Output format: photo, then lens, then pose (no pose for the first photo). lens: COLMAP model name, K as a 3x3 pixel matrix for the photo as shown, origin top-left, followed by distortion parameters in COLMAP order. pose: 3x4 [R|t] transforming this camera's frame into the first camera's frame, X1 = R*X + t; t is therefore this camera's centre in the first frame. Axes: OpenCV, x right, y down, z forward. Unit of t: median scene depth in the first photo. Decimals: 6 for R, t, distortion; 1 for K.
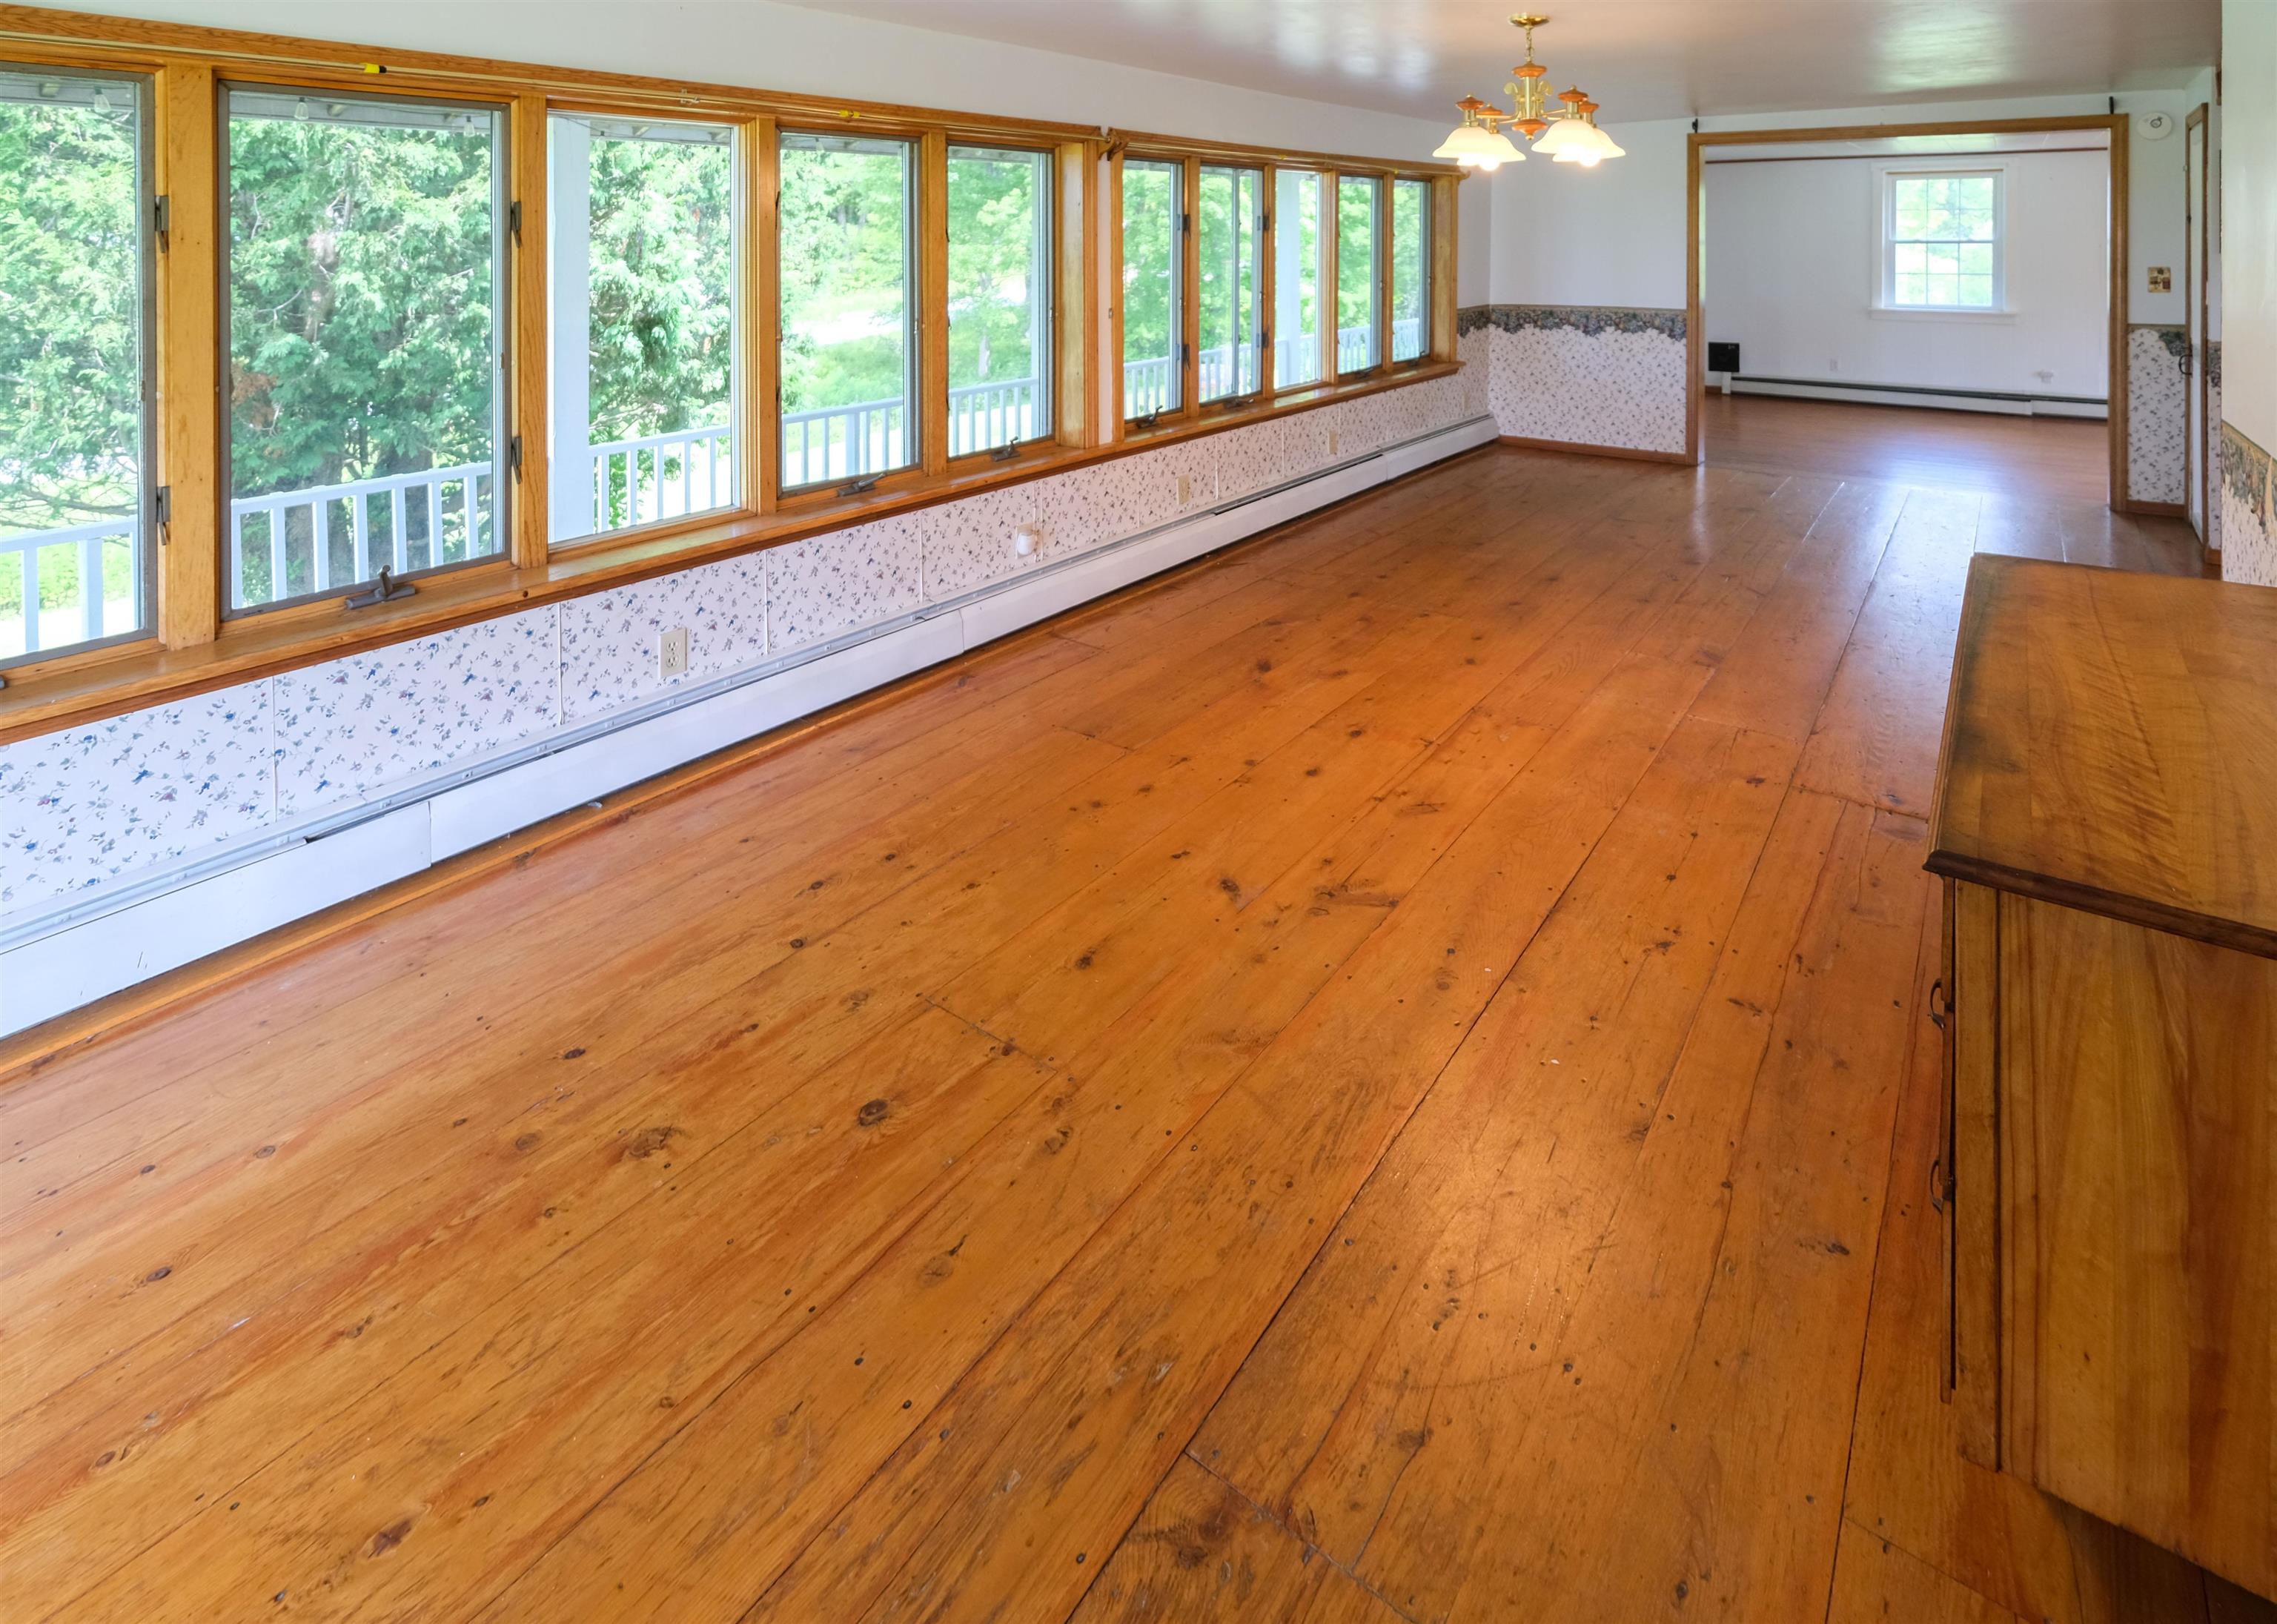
lens RADIAL K [[1024.6, 0, 1130.2], [0, 1024.6, 855.1], [0, 0, 1]] dist [0.002434, -0.002241]
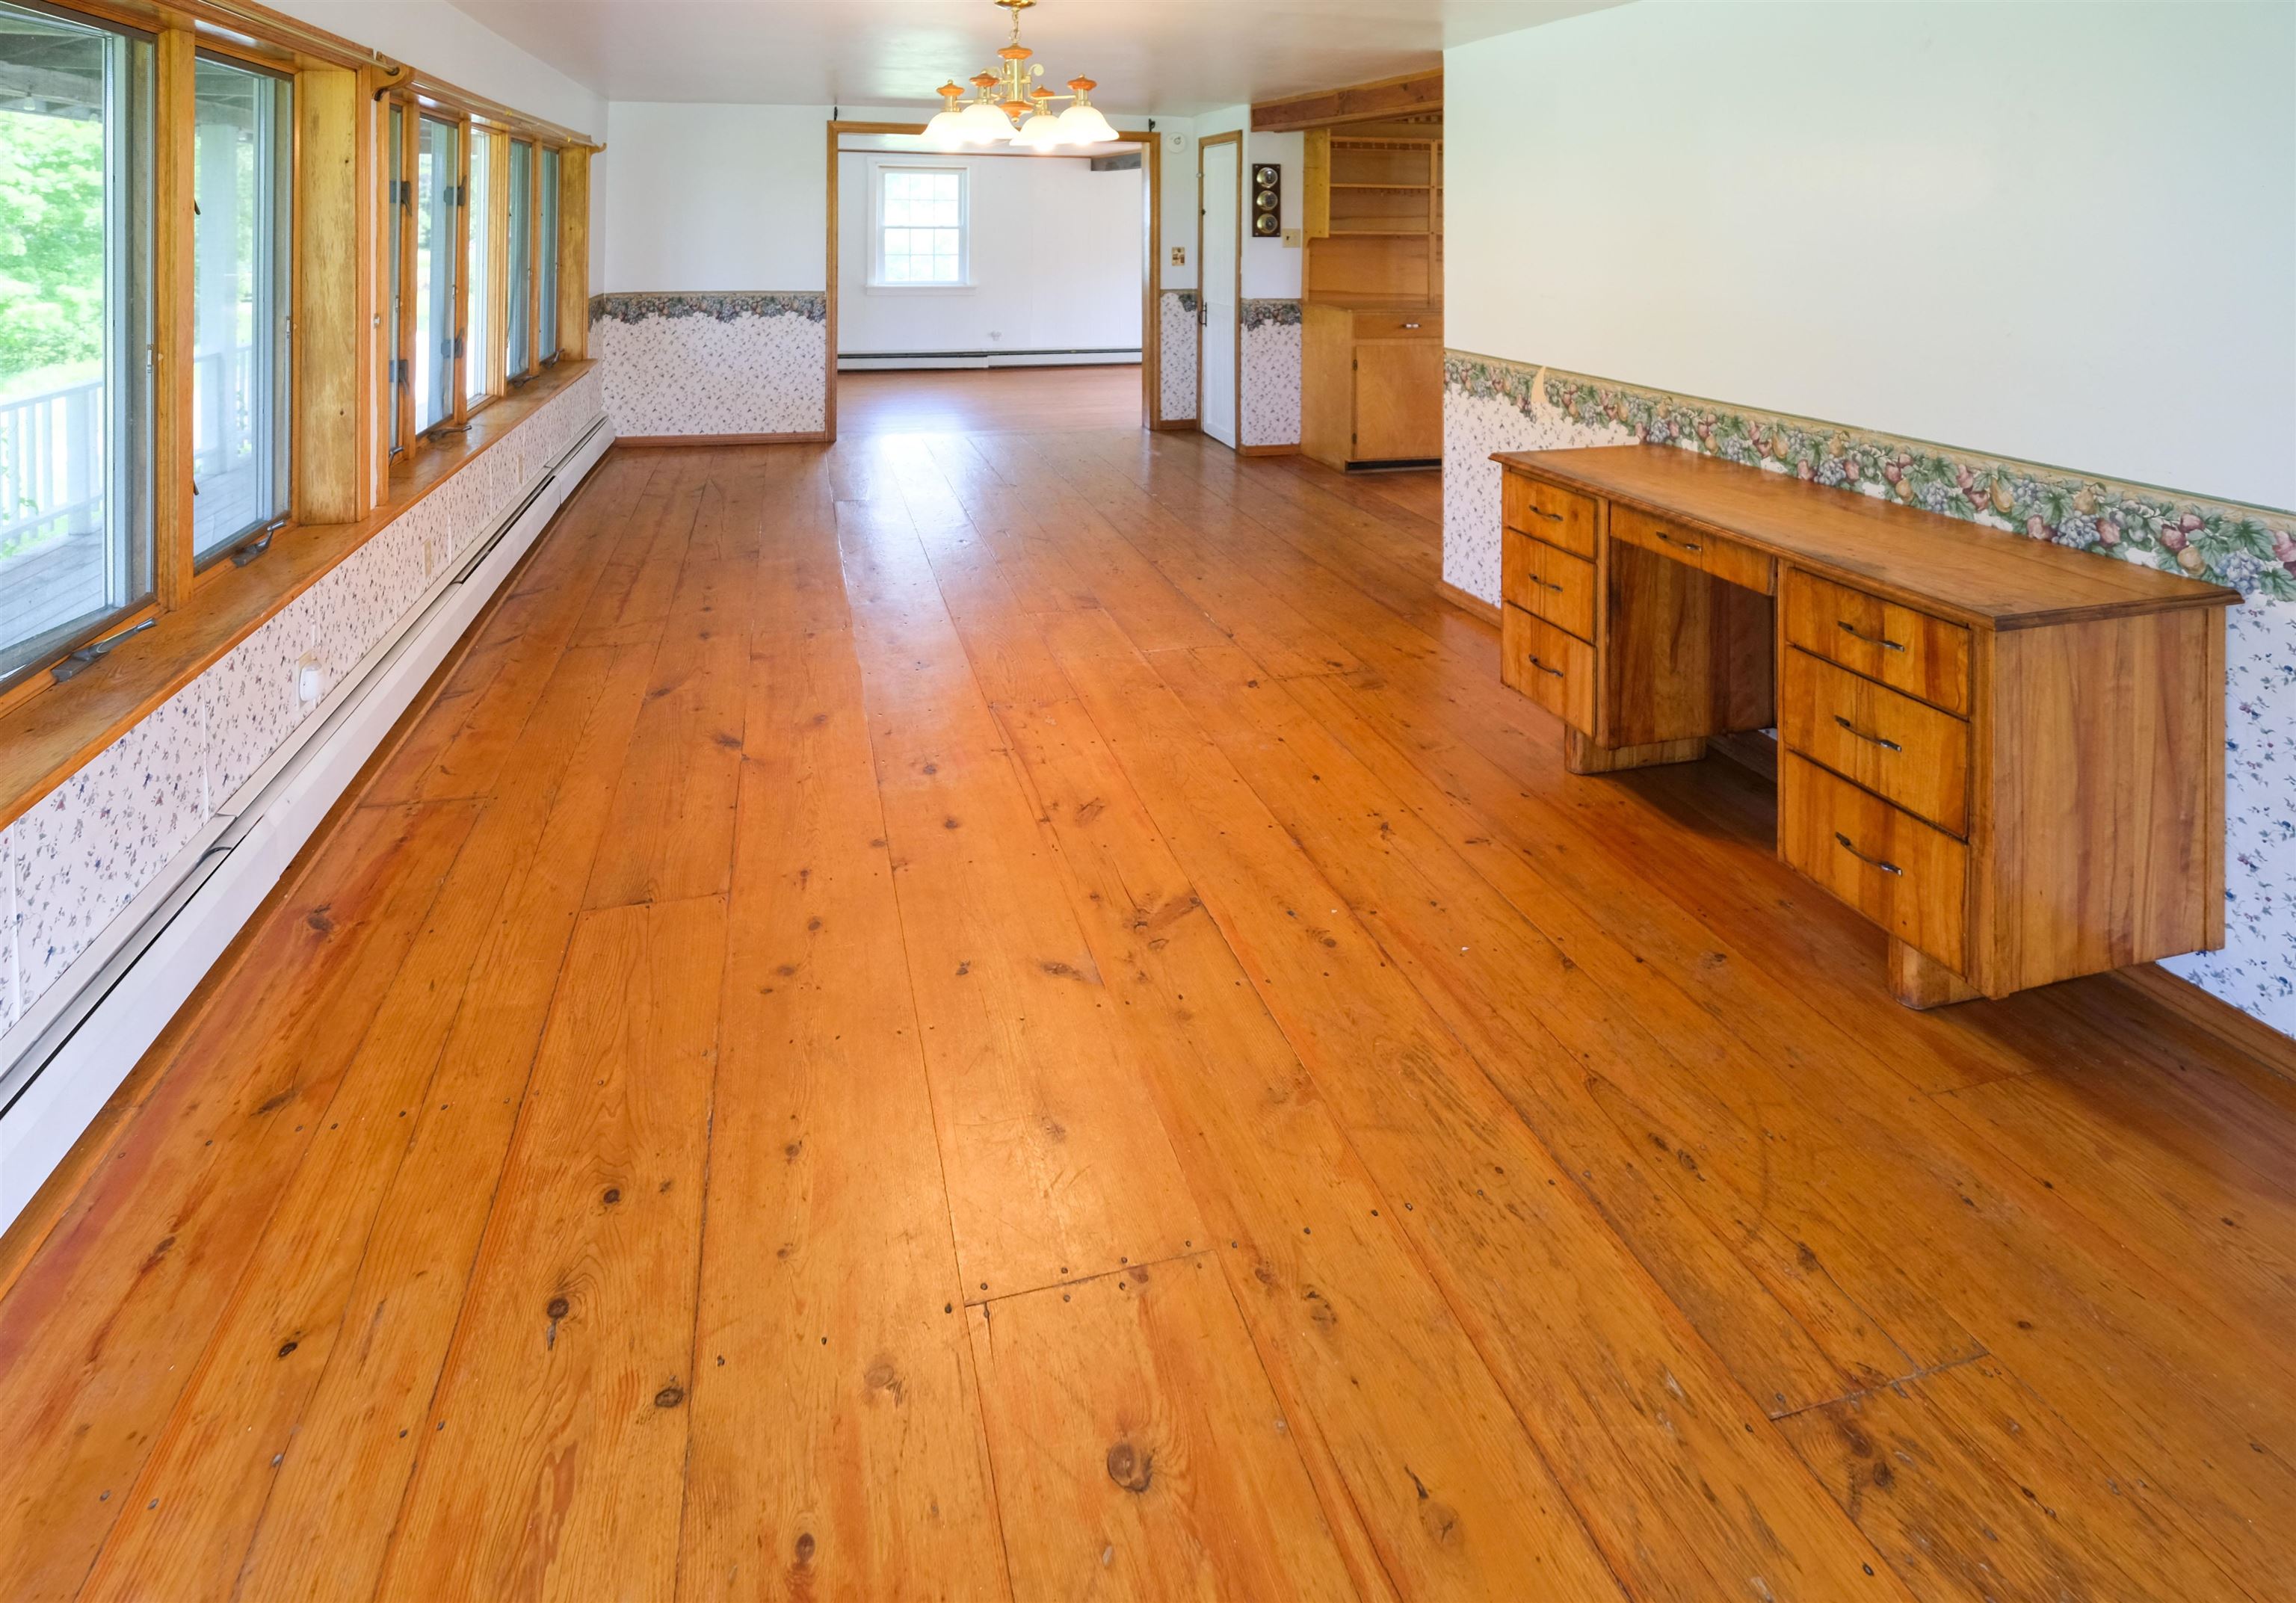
lens RADIAL K [[1116.2, 0, 1148.0], [0, 1116.2, 801.5], [0, 0, 1]] dist [-0.003410, -0.001863]
pose [[0.603758, -0.357791, 0.712364, -0.238694], [0.401417, 0.908509, 0.116090, -0.088566], [-0.688724, 0.215865, 0.692142, 0.153516]]
